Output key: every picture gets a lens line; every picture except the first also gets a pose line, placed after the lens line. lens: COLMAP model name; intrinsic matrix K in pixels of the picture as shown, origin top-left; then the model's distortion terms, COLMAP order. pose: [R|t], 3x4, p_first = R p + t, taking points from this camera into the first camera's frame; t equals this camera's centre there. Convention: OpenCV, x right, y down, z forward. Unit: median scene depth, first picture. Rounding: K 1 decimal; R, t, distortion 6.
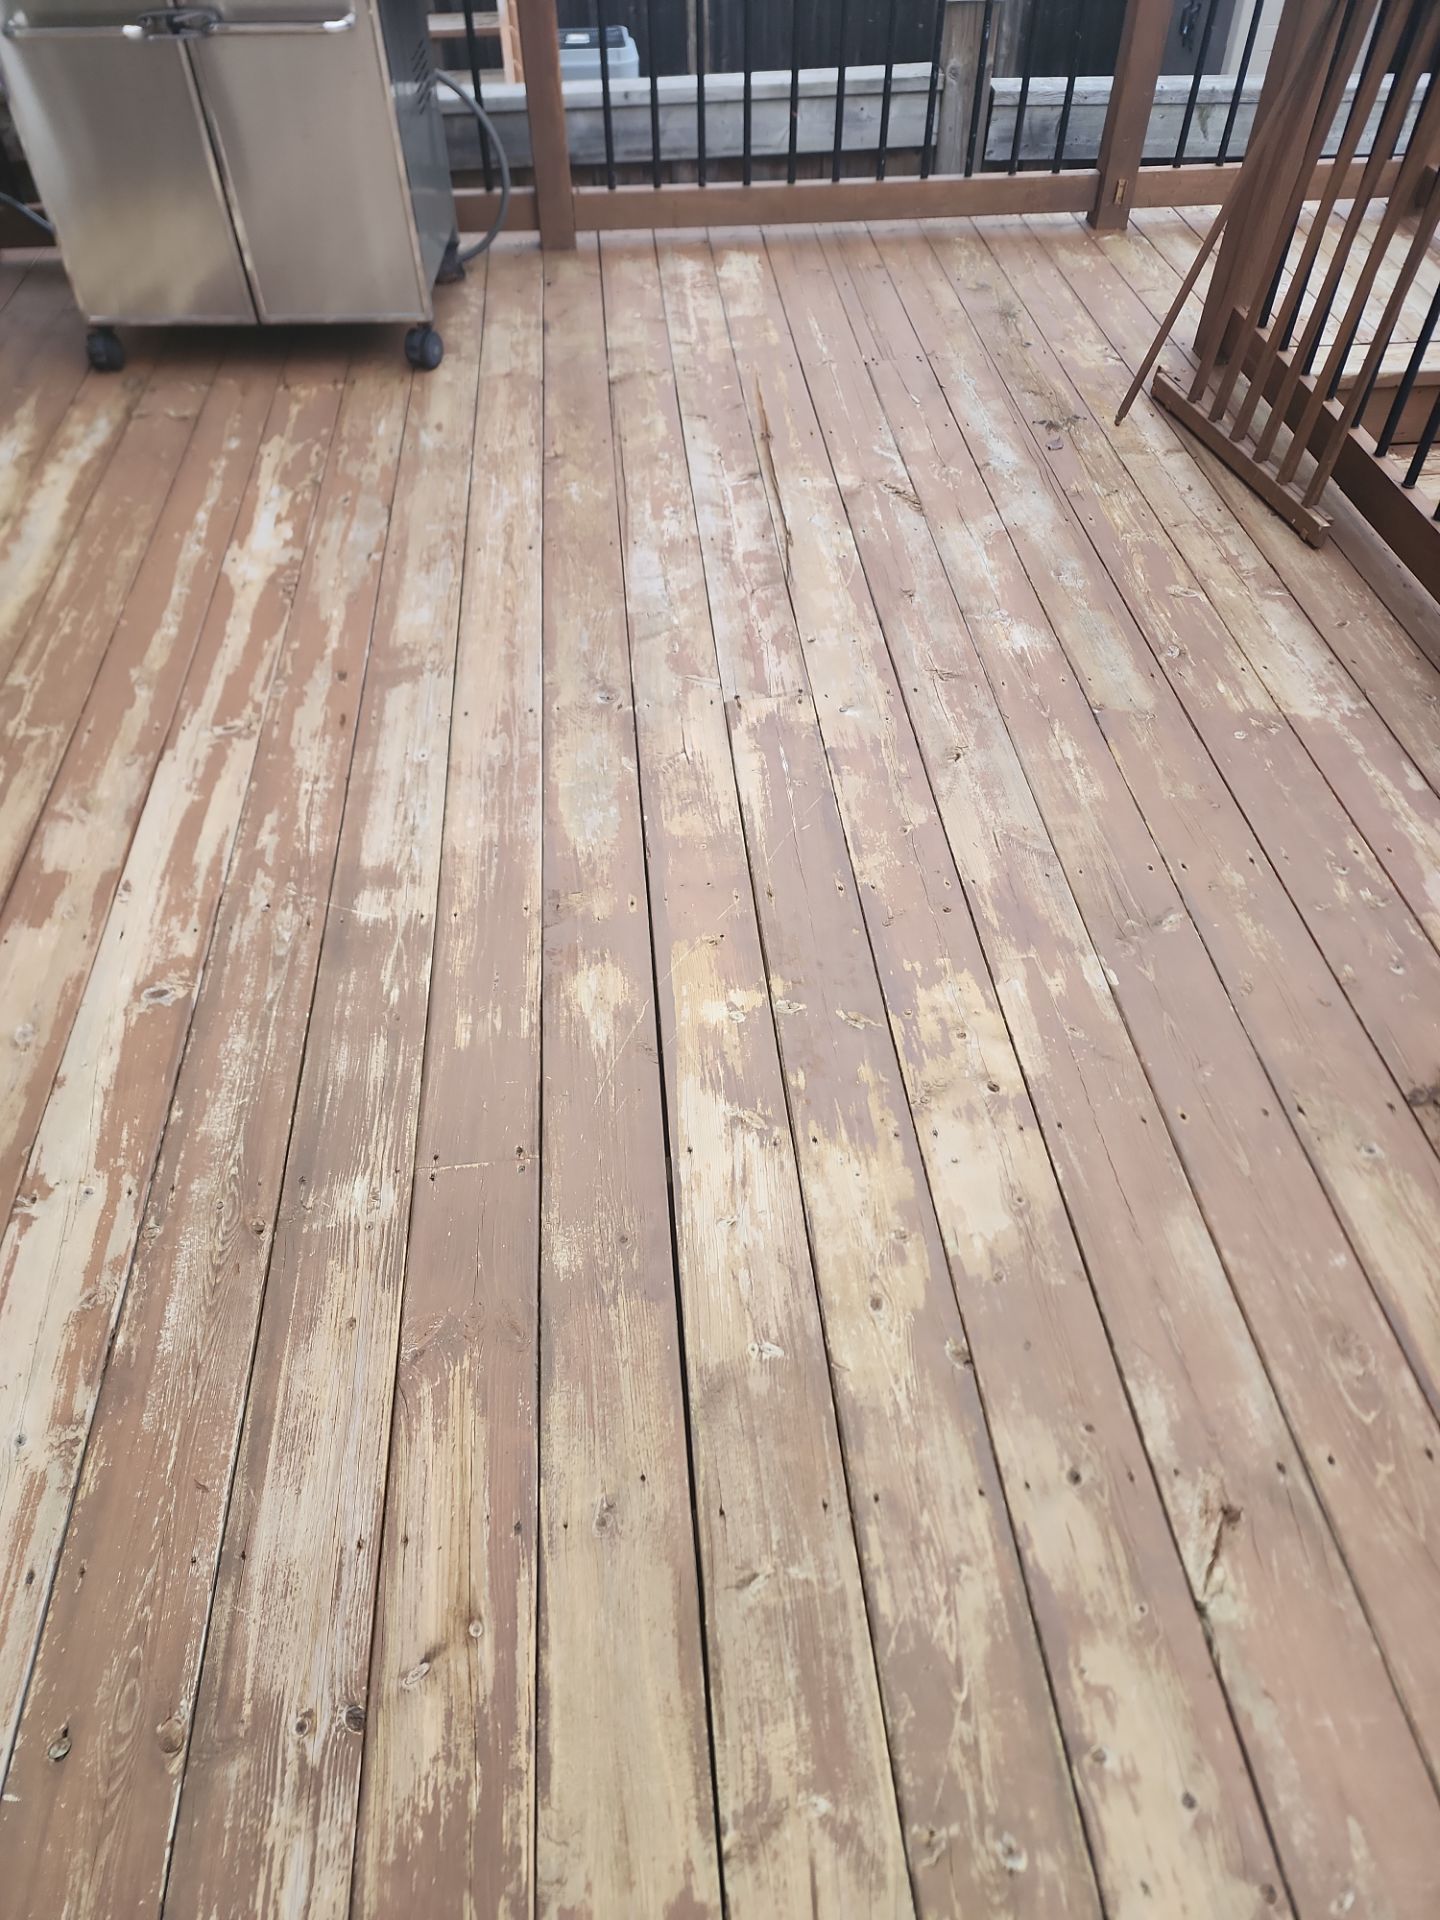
lens RADIAL K [[1268.9, 0, 720.0], [0, 1268.9, 960.0], [0, 0, 1]] dist [0.069483, -0.056740]
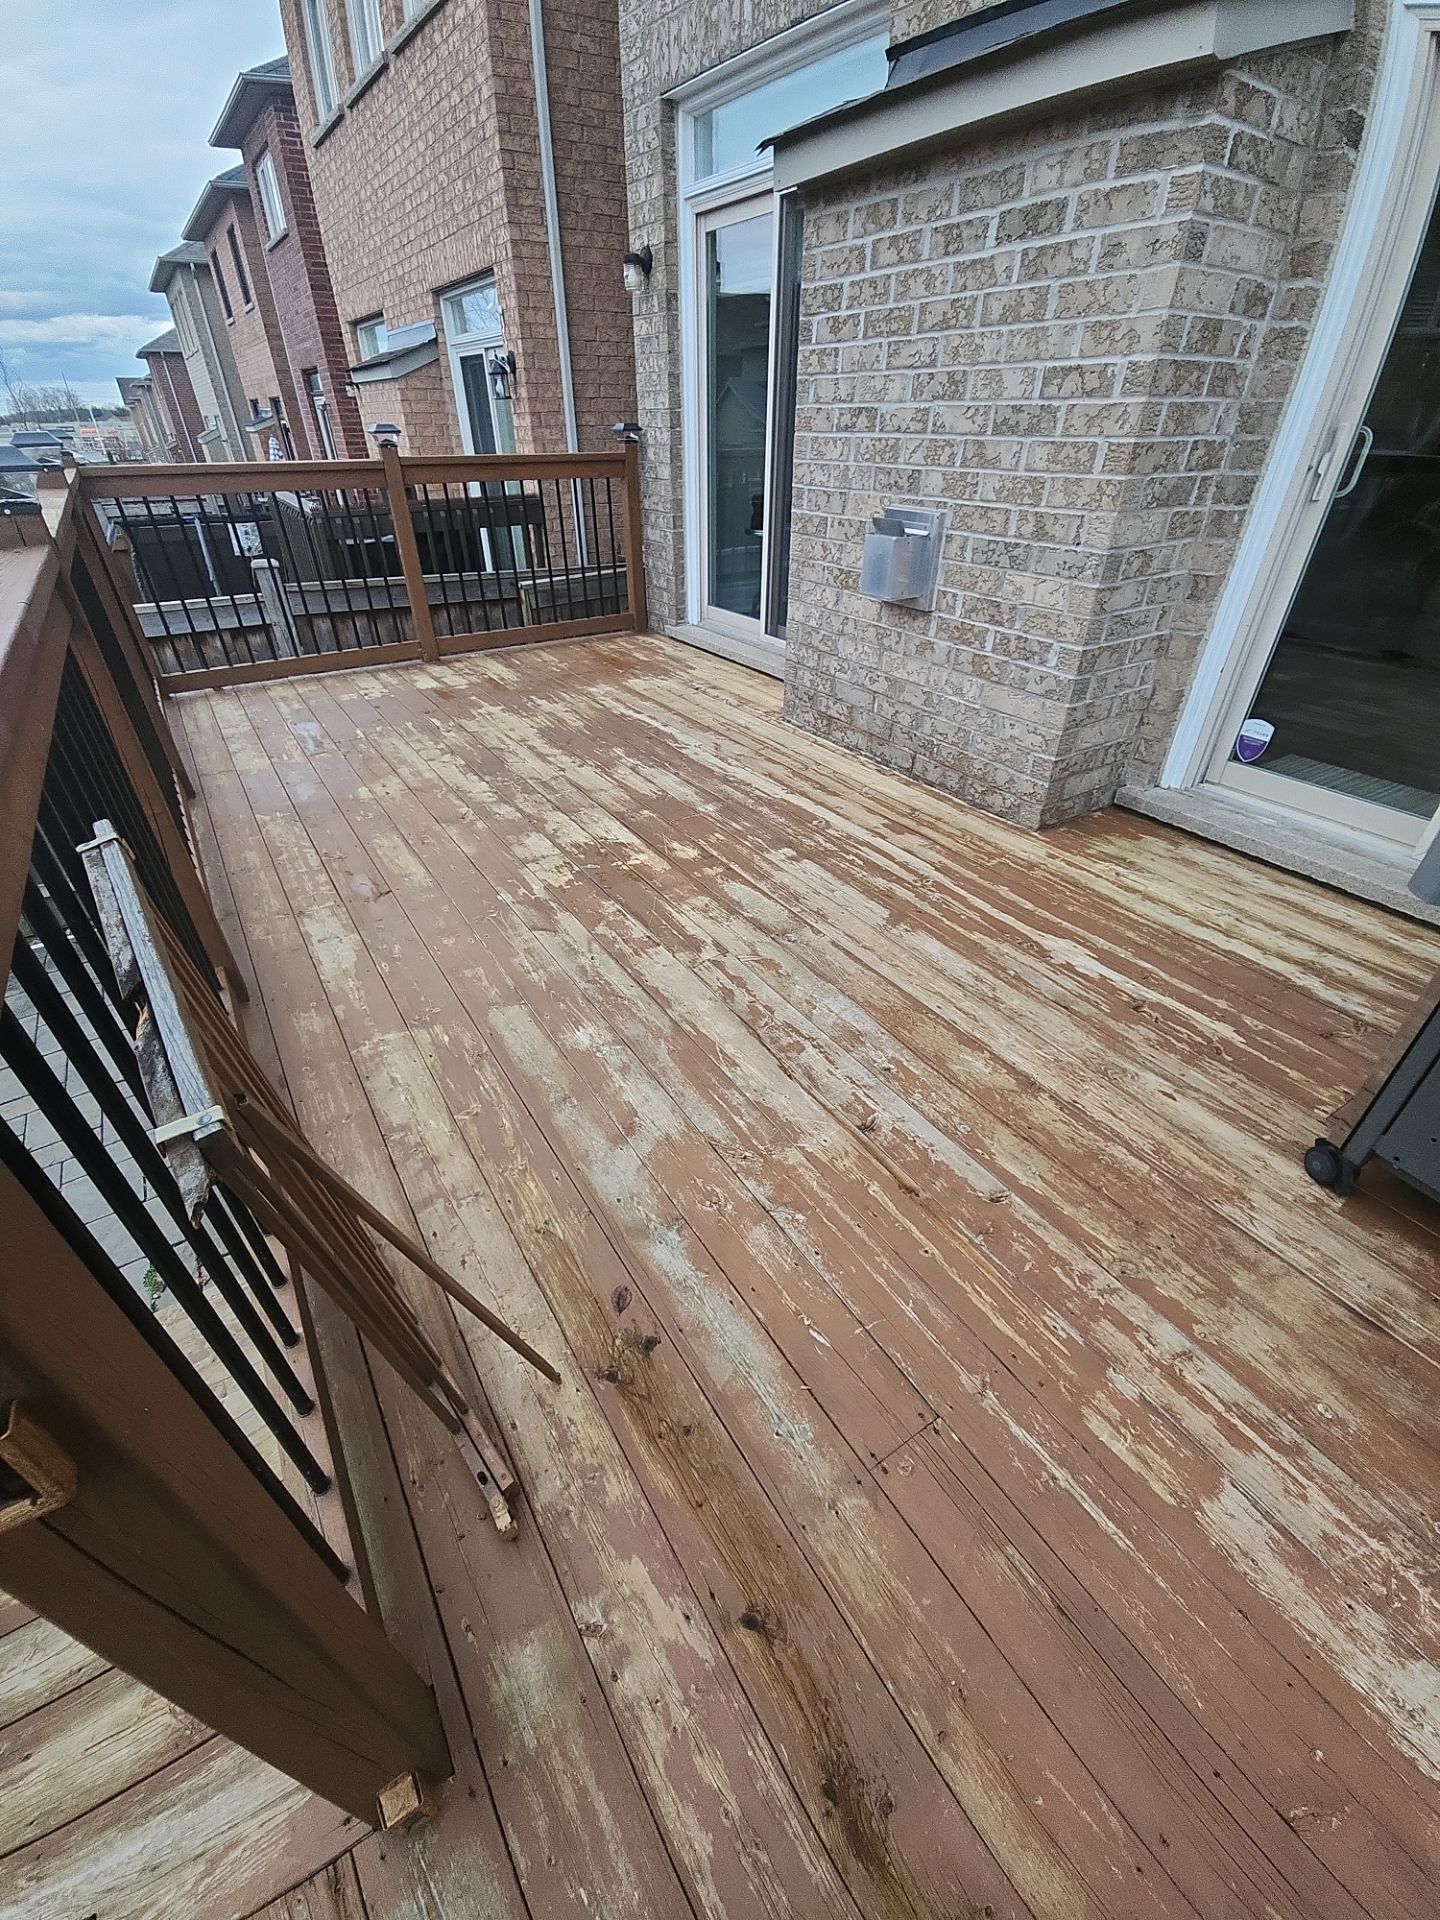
lens RADIAL K [[783.9, 0, 720.3], [0, 783.9, 981.6], [0, 0, 1]] dist [0.014518, -0.009596]
pose [[-0.883725, 0.280662, -0.374511, 0.436504], [-0.339861, 0.165296, 0.925836, -1.207849], [0.321752, 0.945466, -0.050691, 1.095480]]
